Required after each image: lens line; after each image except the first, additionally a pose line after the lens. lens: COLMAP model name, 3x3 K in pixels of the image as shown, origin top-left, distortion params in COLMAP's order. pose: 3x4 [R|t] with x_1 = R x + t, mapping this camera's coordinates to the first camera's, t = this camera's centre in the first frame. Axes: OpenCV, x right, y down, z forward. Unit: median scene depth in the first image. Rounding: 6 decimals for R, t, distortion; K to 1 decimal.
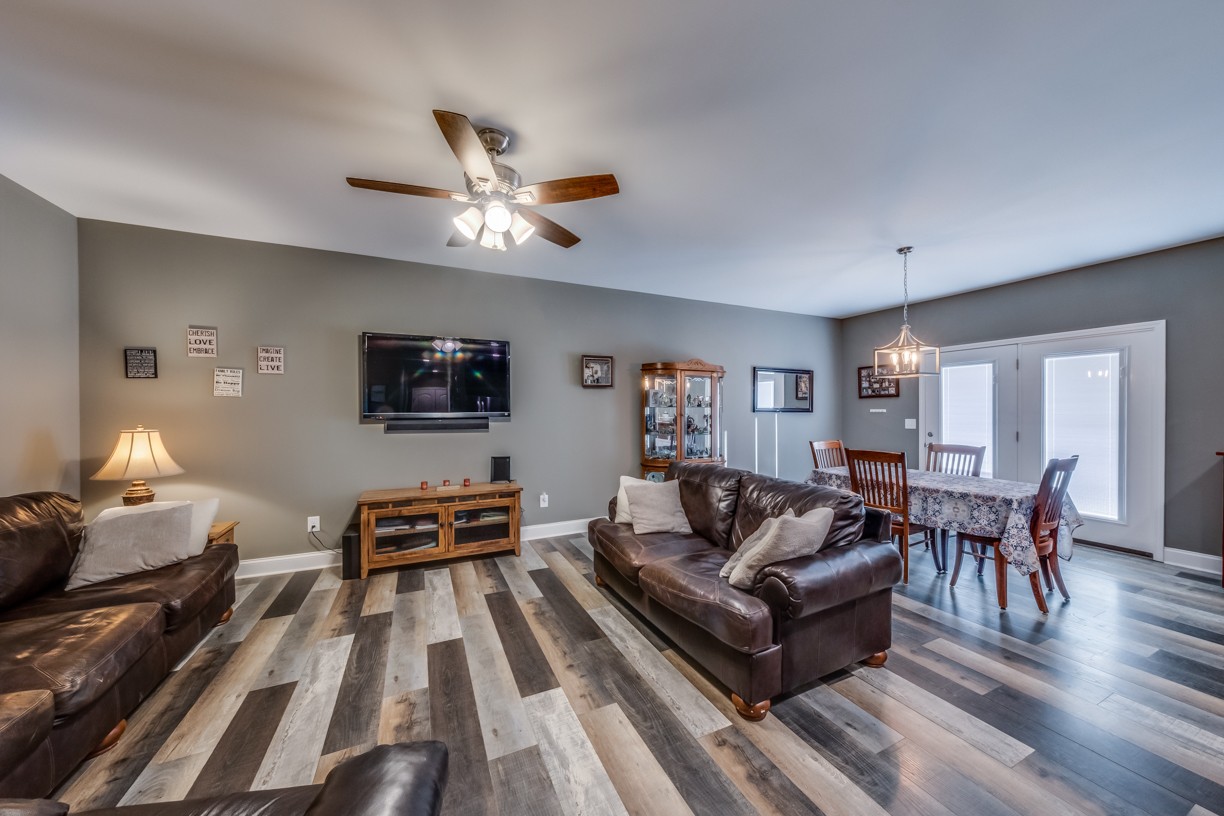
lens RADIAL K [[413.3, 0, 605.2], [0, 413.3, 413.3], [0, 0, 1]] dist [-0.002598, 0.000384]
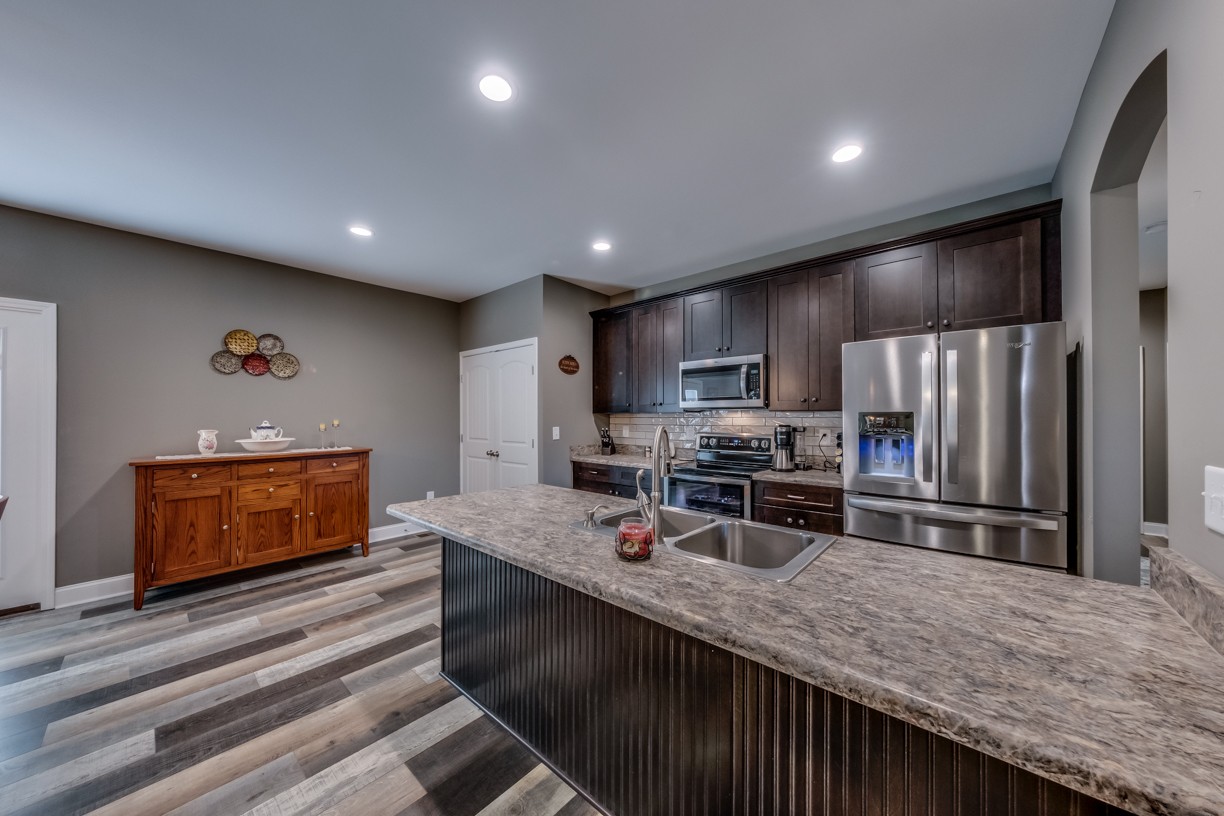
lens RADIAL K [[413.3, 0, 609.8], [0, 413.3, 413.0], [0, 0, 1]] dist [-0.002598, 0.000384]
pose [[-0.409310, 0.008765, 0.912353, 0.199514], [0.008828, 0.999945, -0.005646, -0.000220], [-0.912353, 0.005743, -0.409365, 0.361351]]
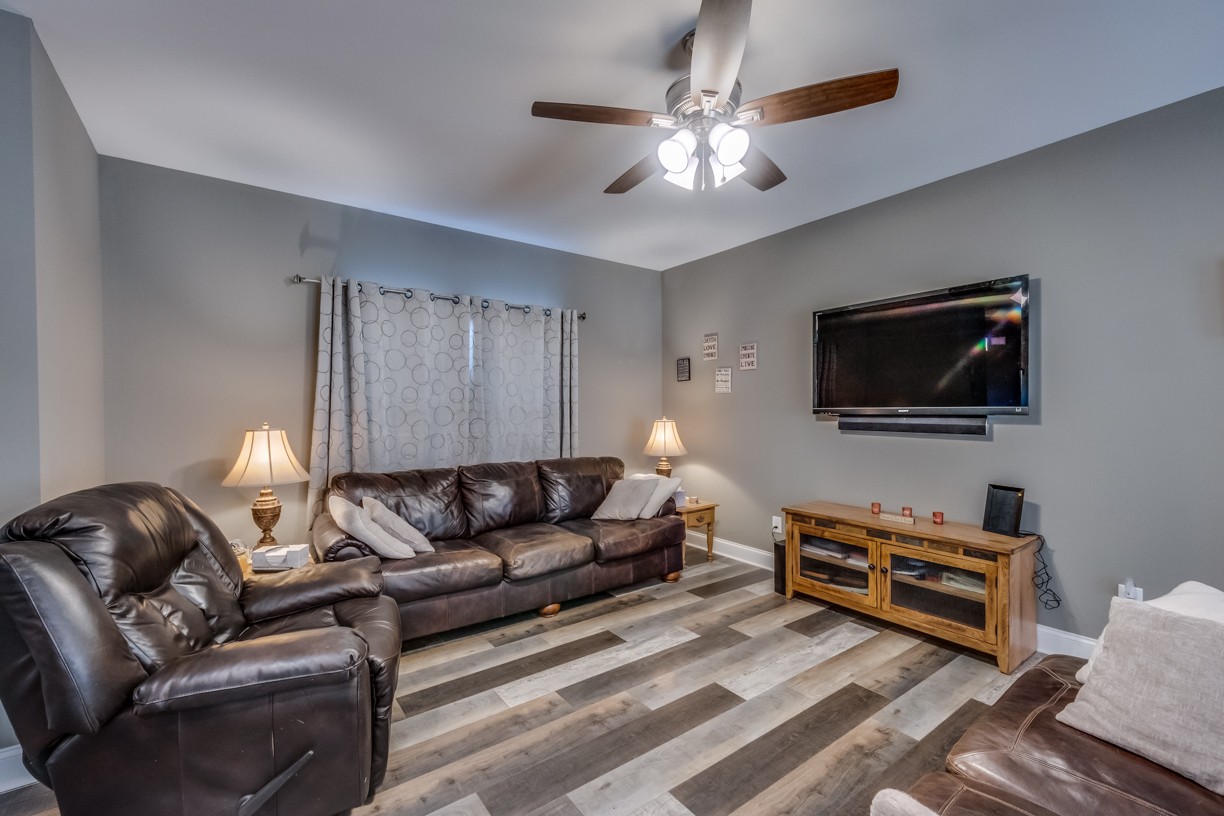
lens RADIAL K [[513.9, 0, 610.3], [0, 513.9, 413.6], [0, 0, 1]] dist [0.011619, -0.002196]
pose [[0.204627, 0.011965, -0.978767, 0.380588], [-0.001672, 0.999928, 0.011875, -0.000673], [0.978839, -0.000794, 0.204632, 0.397070]]
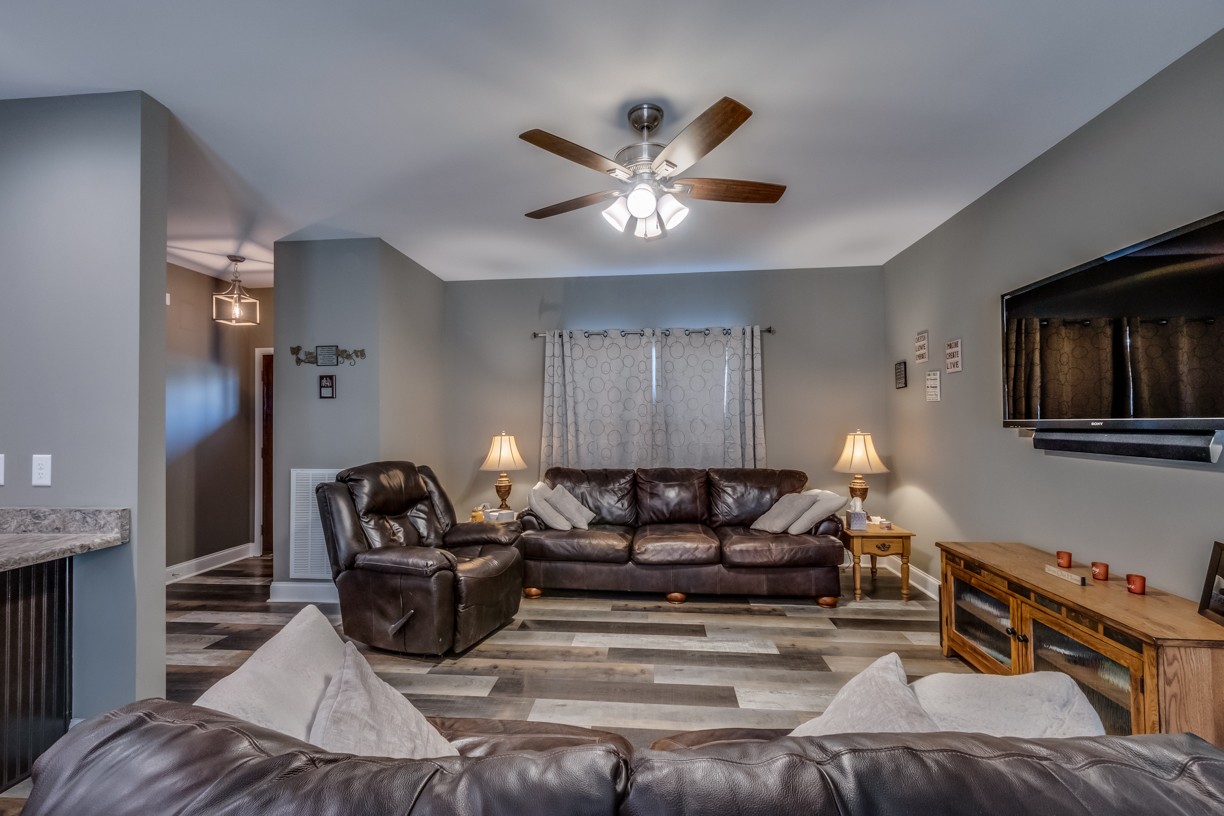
lens RADIAL K [[513.9, 0, 610.2], [0, 513.9, 416.0], [0, 0, 1]] dist [0.011619, -0.002196]
pose [[-0.496526, -0.003586, -0.868015, 0.446193], [0.005254, 0.999961, -0.007137, -0.003140], [0.868006, -0.008104, -0.496487, 0.911490]]
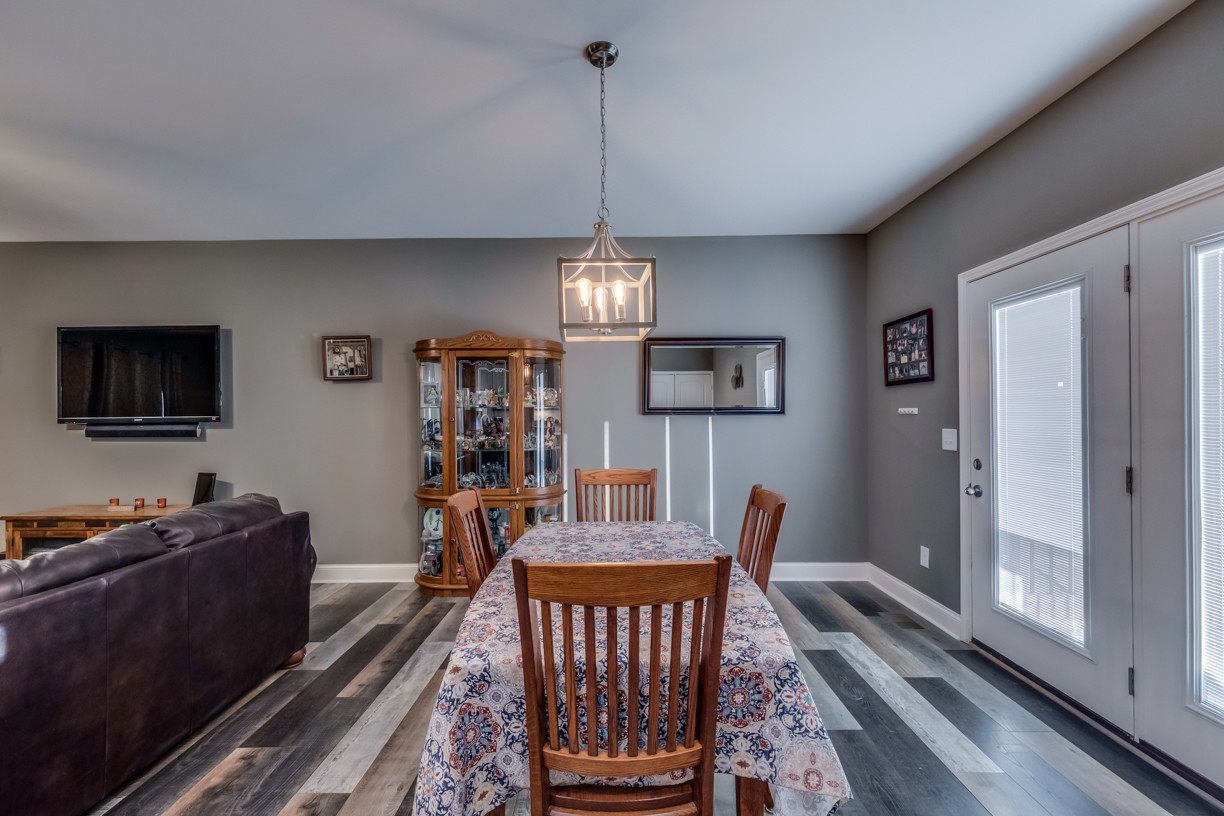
lens RADIAL K [[513.9, 0, 607.4], [0, 513.9, 412.3], [0, 0, 1]] dist [0.011619, -0.002196]
pose [[0.904944, -0.005192, -0.425498, 1.012298], [0.001698, 0.999962, -0.008590, 0.000335], [0.425526, 0.007051, 0.904919, 0.516371]]
